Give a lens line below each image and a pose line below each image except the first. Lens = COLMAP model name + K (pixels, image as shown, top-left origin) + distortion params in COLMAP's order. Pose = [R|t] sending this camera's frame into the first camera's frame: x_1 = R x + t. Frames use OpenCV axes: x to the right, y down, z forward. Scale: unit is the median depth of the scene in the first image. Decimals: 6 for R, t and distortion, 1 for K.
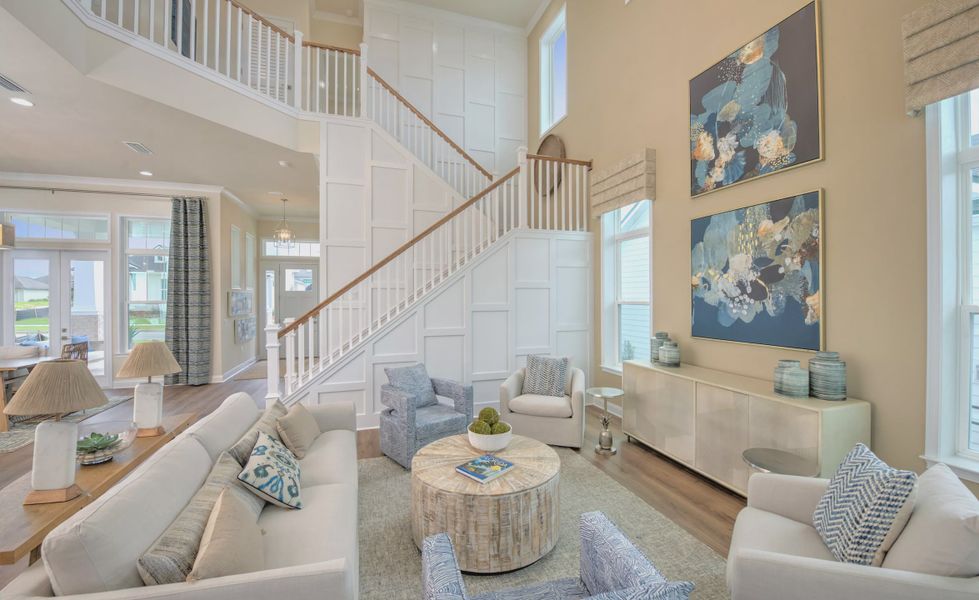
lens RADIAL K [[392.9, 0, 494.2], [0, 392.9, 296.3], [0, 0, 1]] dist [-0.014013, -0.001144]
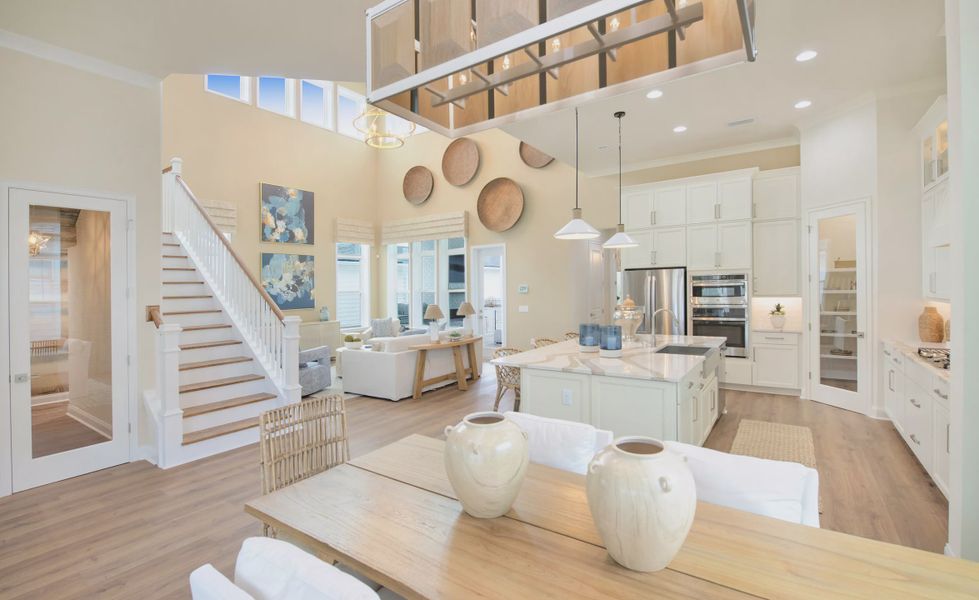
lens RADIAL K [[445.4, 0, 479.1], [0, 445.4, 288.4], [0, 0, 1]] dist [-0.008888, -0.002220]
pose [[-0.584073, 0.013779, 0.811584, -2.176977], [0.023122, 0.999733, -0.000333, 0.013175], [-0.811372, 0.018571, -0.584236, 1.573793]]
